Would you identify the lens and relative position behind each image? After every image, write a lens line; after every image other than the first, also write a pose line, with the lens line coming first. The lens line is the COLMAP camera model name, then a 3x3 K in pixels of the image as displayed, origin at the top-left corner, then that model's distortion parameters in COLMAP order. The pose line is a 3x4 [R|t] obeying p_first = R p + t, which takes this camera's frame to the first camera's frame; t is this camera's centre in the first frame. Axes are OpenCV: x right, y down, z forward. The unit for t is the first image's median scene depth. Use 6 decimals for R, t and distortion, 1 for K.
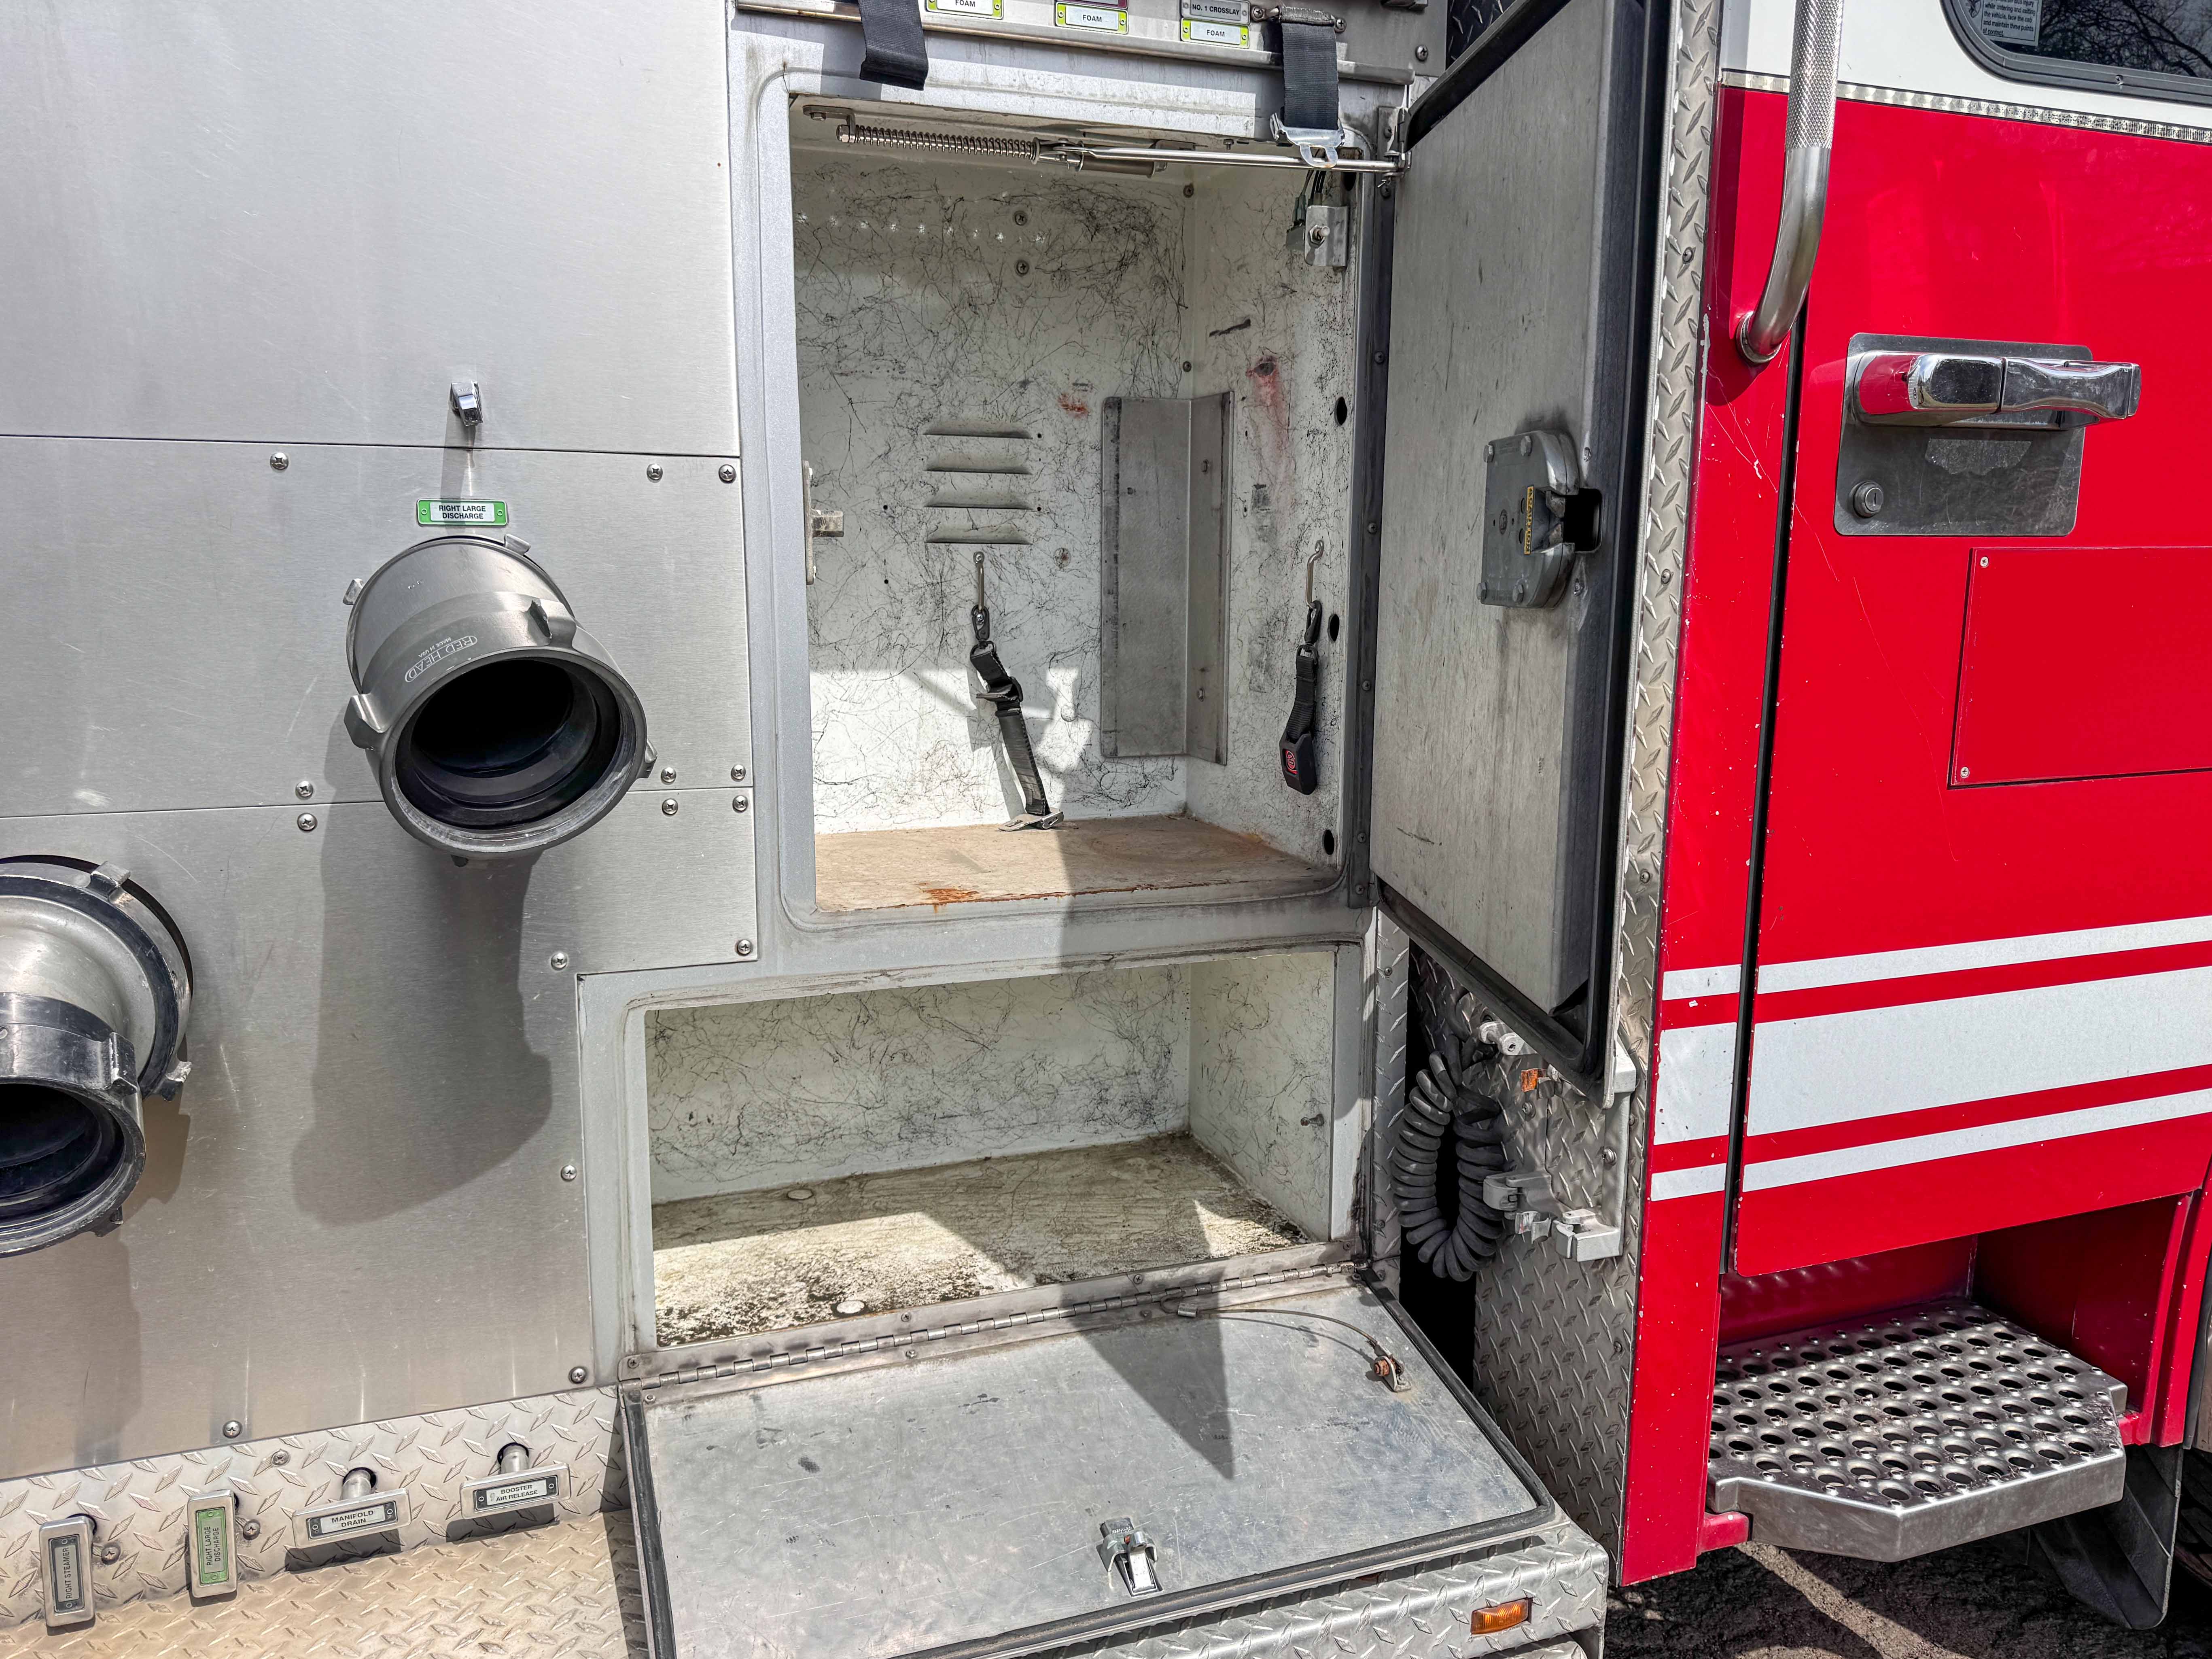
lens RADIAL K [[1611.0, 0, 1101.9], [0, 1611.0, 831.5], [0, 0, 1]] dist [0.006179, -0.007039]
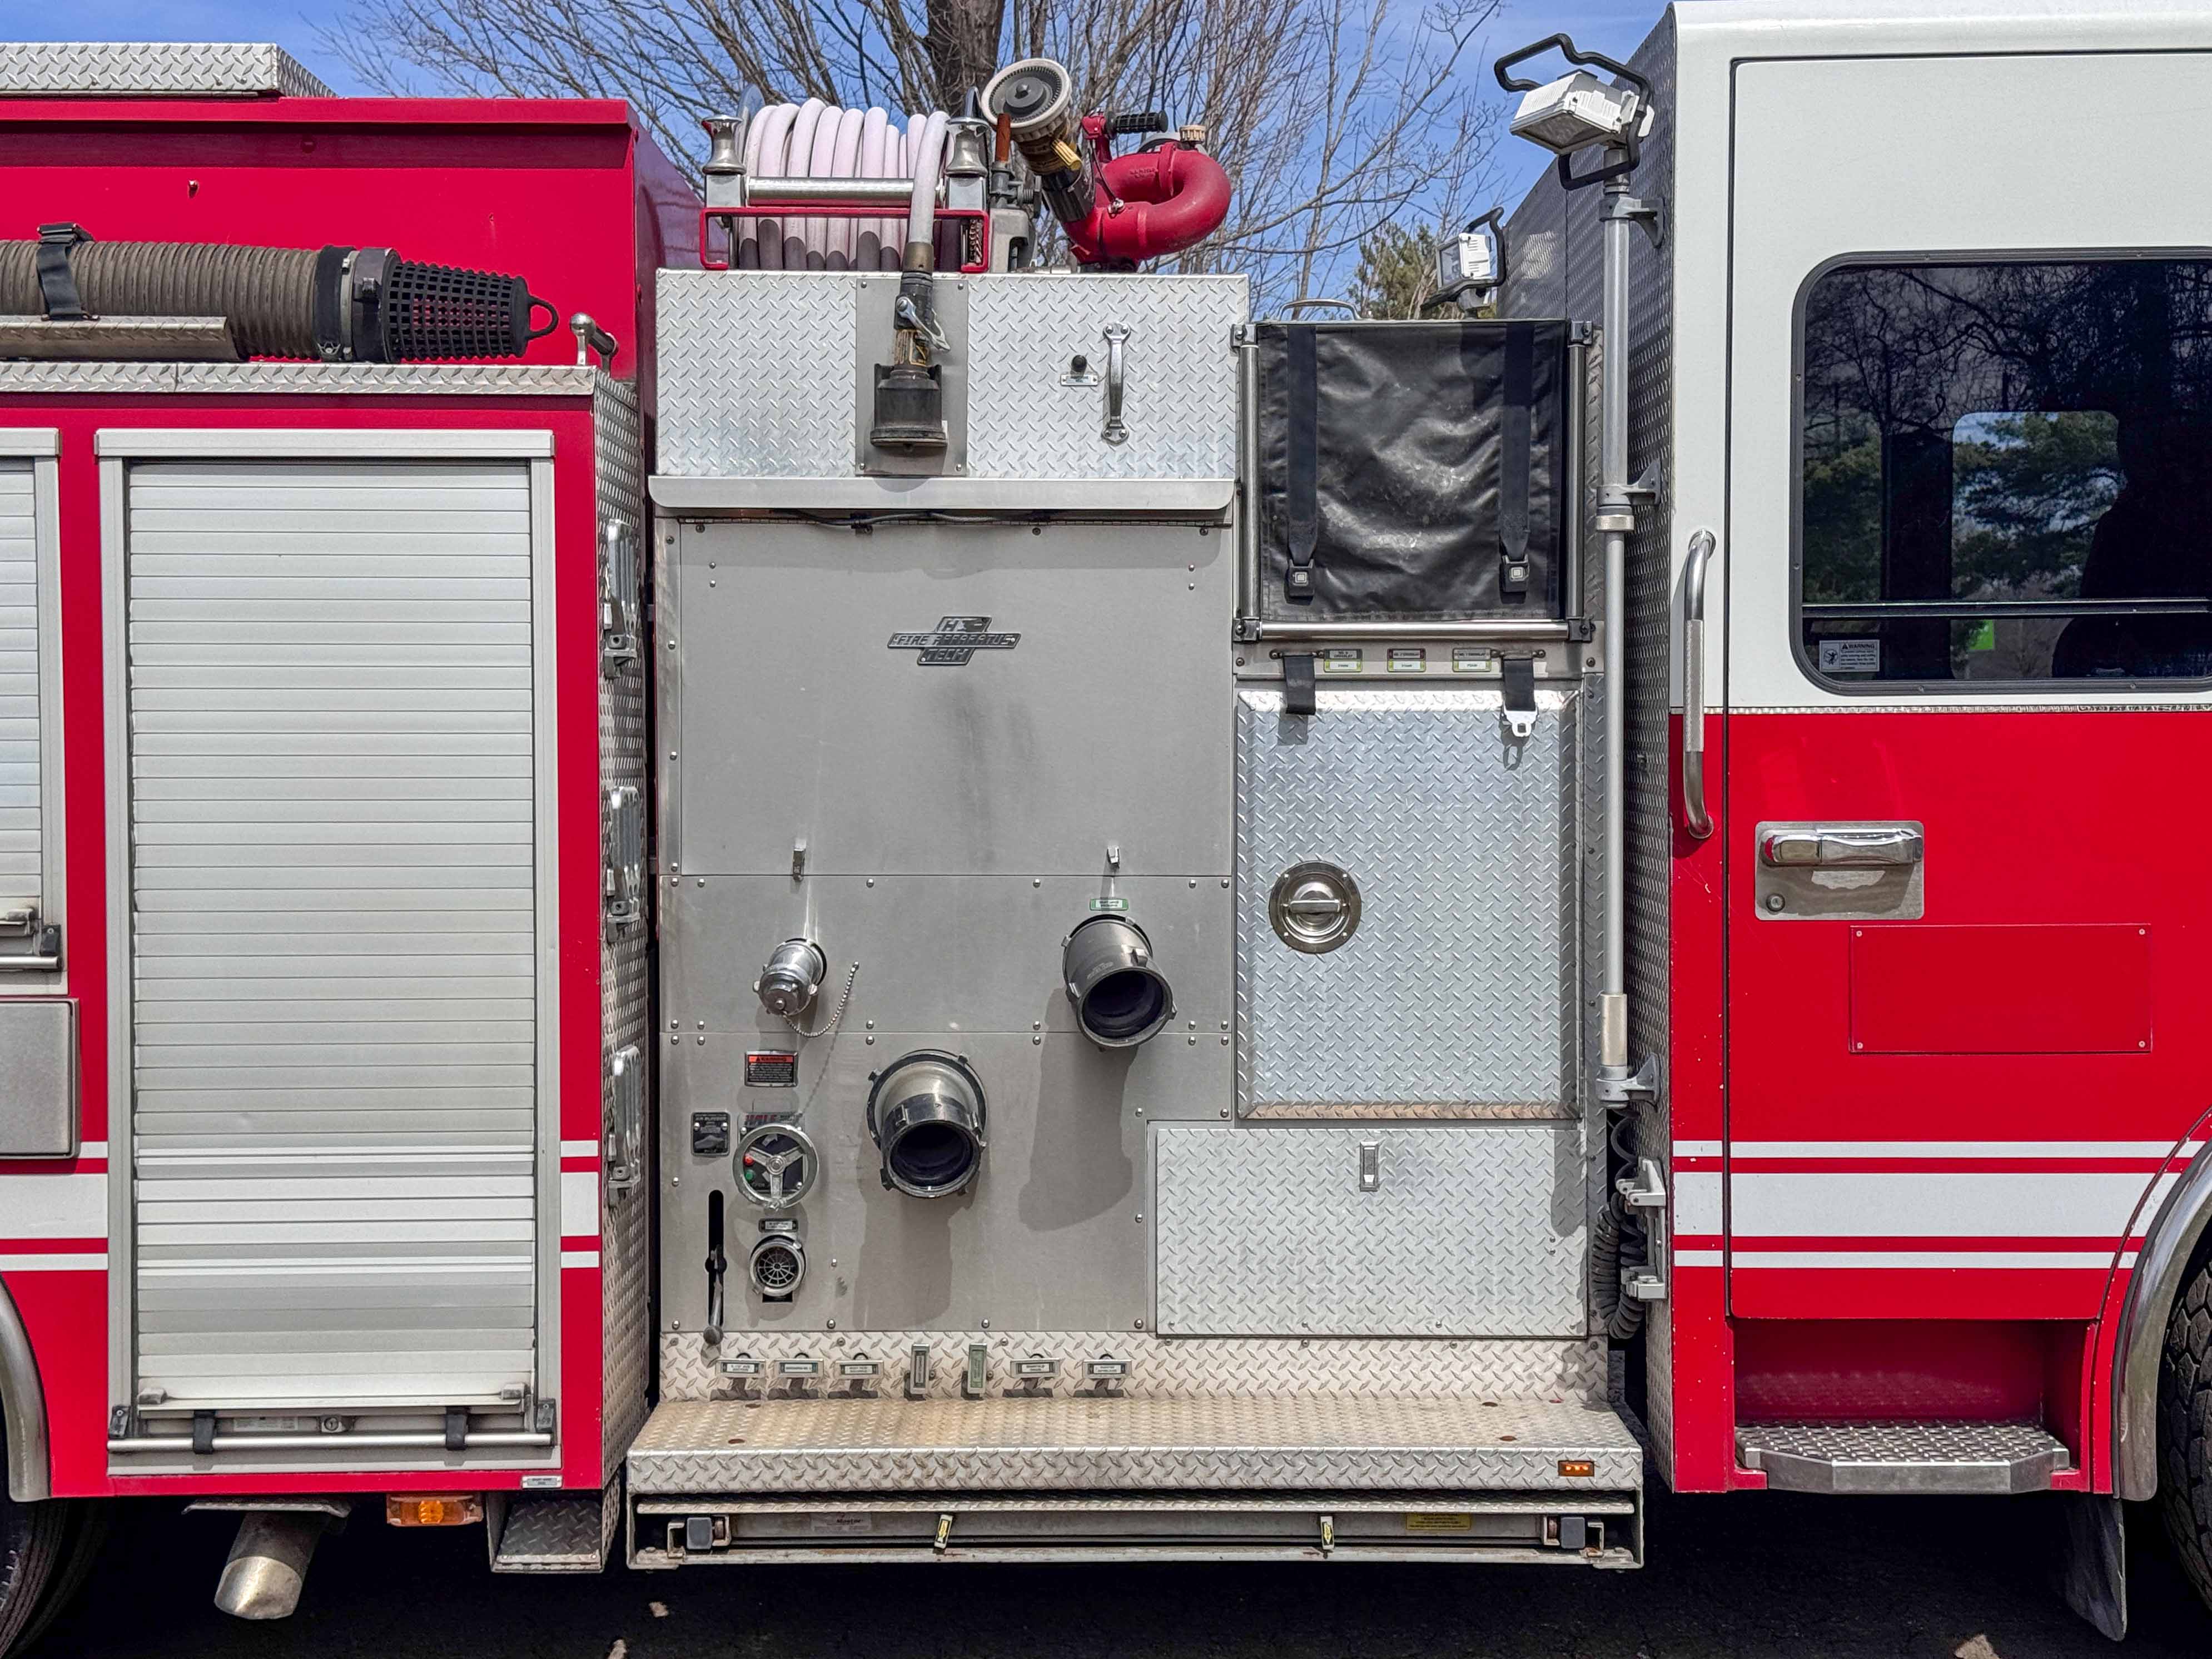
lens RADIAL K [[3135.4, 0, 1114.6], [0, 3135.4, 813.8], [0, 0, 1]] dist [0.142671, -0.088052]
pose [[0.935895, 0.001671, -0.352274, 1.100195], [-0.053764, 0.988952, -0.138146, 0.268855], [0.348151, 0.148230, 0.925645, -2.928041]]
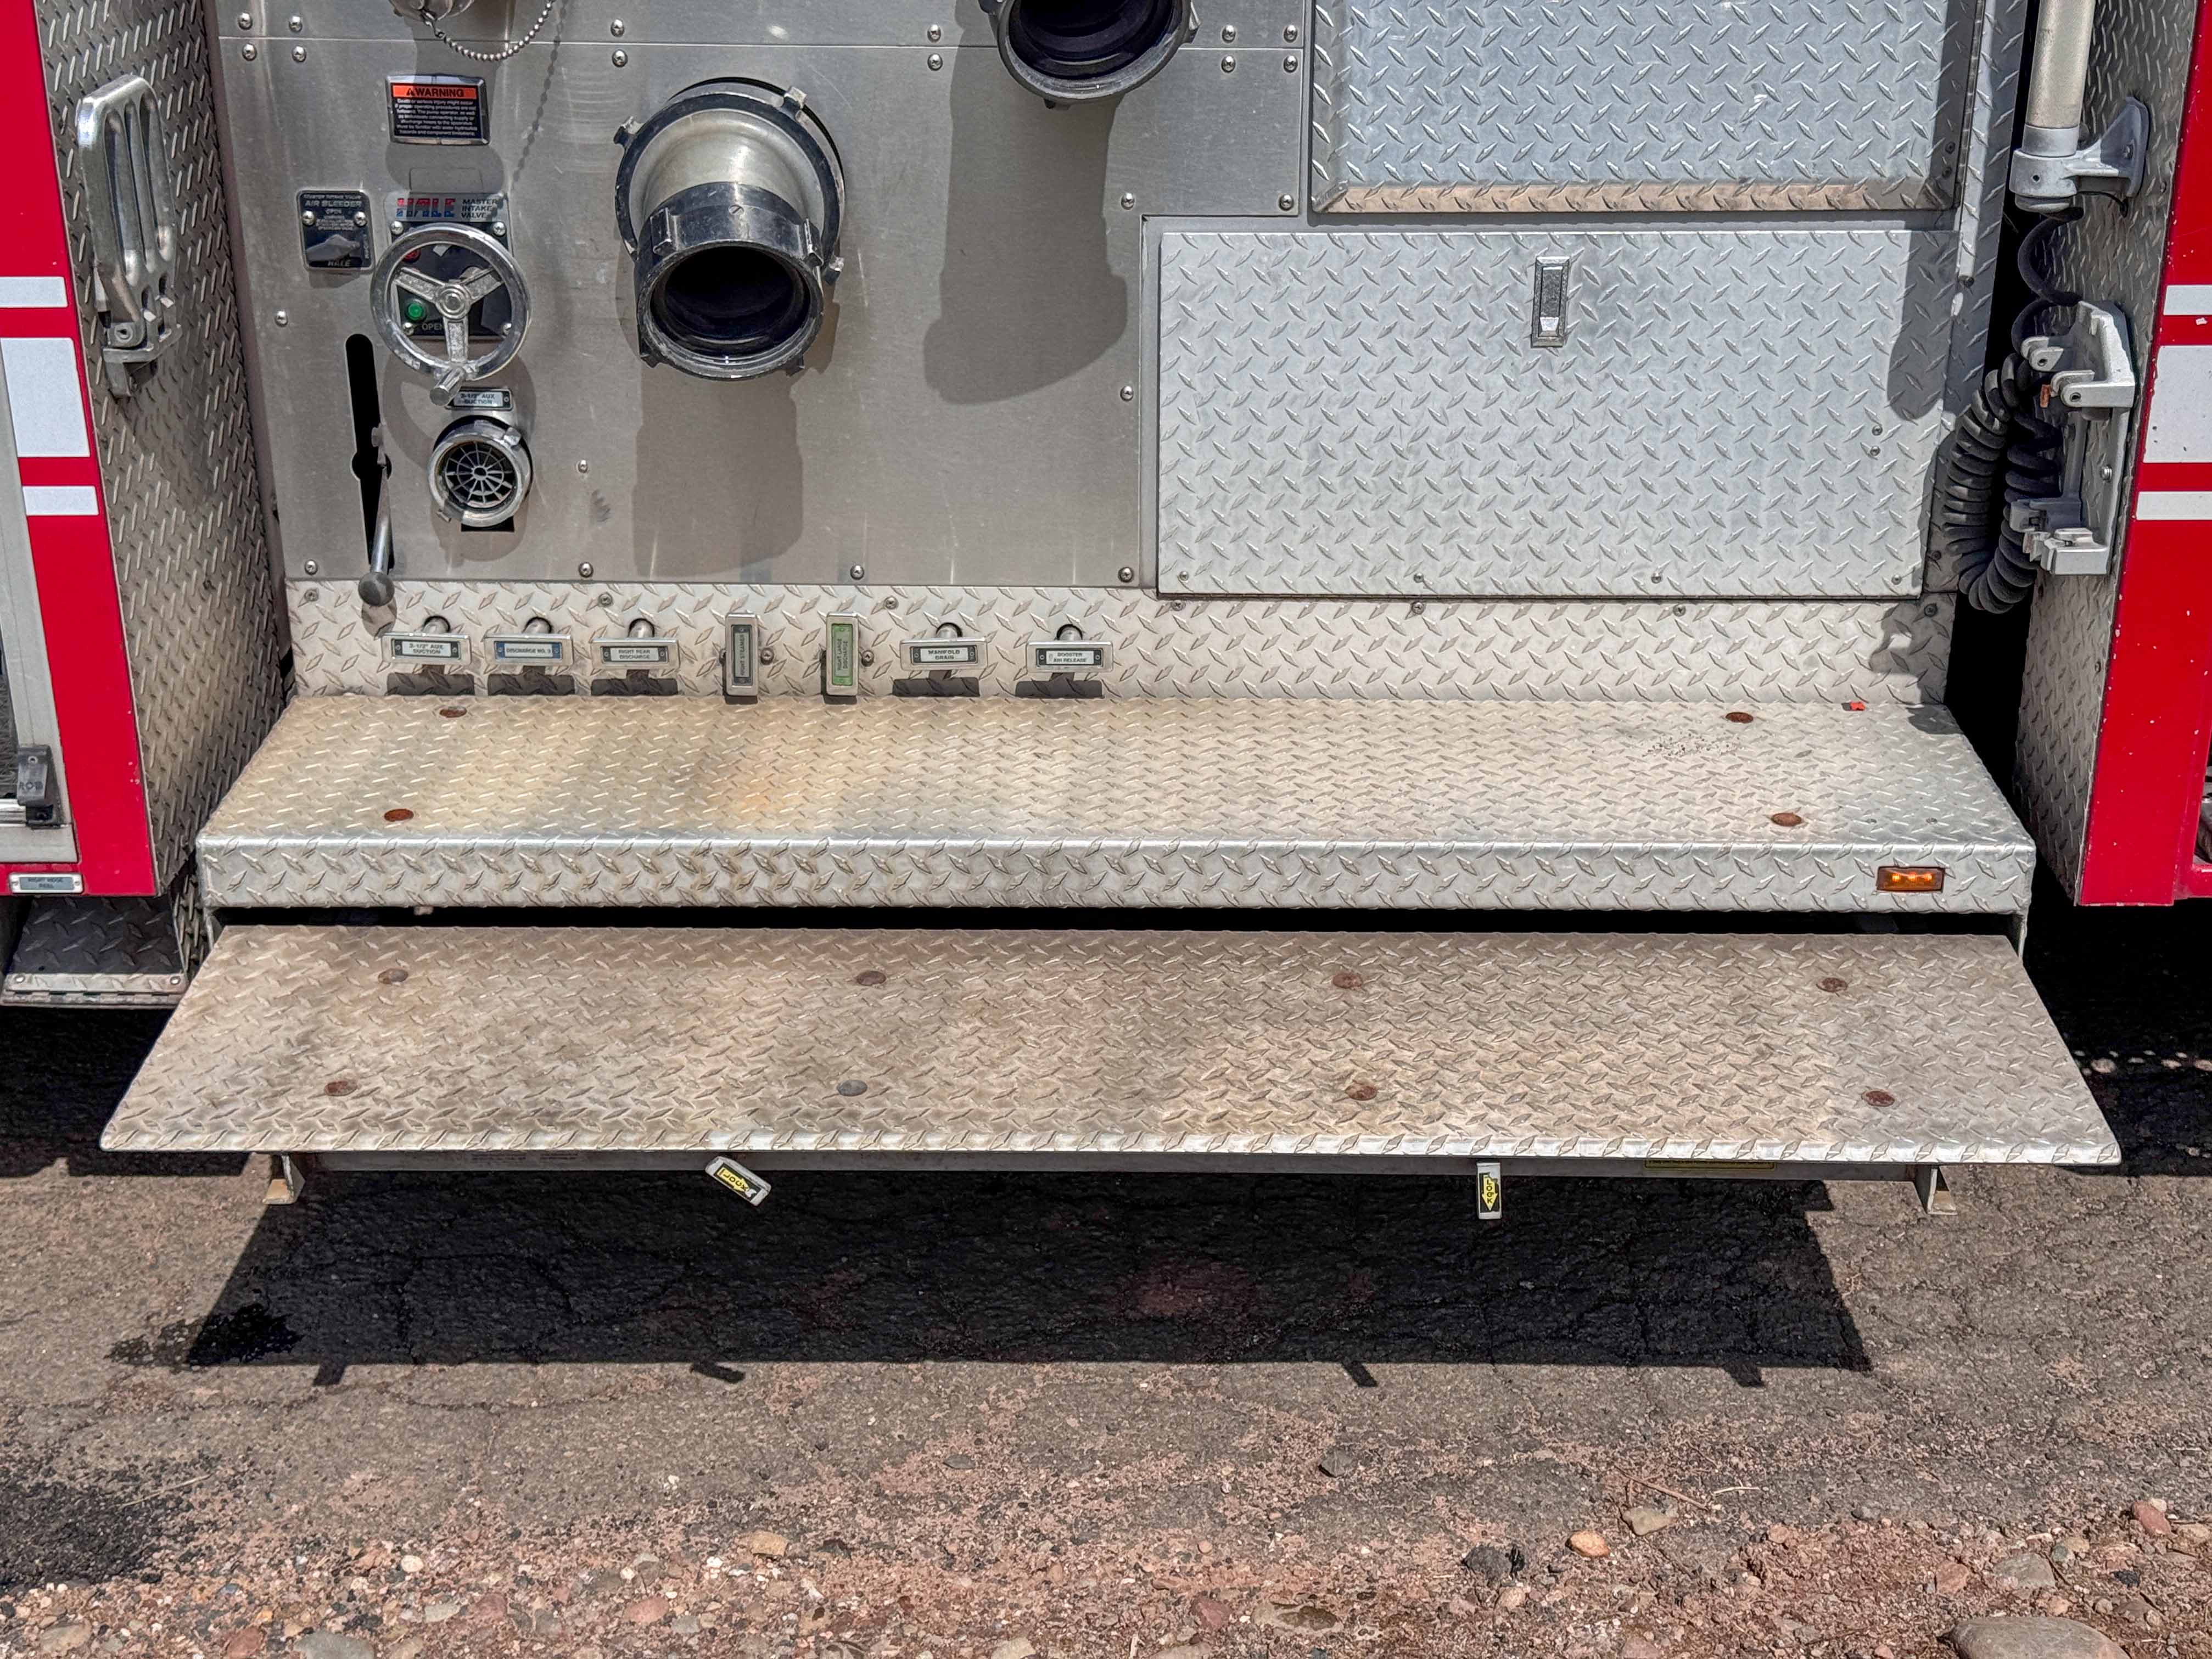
lens RADIAL K [[3089.0, 0, 1106.0], [0, 3089.0, 829.5], [0, 0, 1]] dist [0.173660, -0.395222]
pose [[0.930441, 0.139063, -0.339030, 0.461734], [-0.056374, 0.968501, 0.242545, -0.021352], [0.362080, -0.206562, 0.908972, -1.110852]]
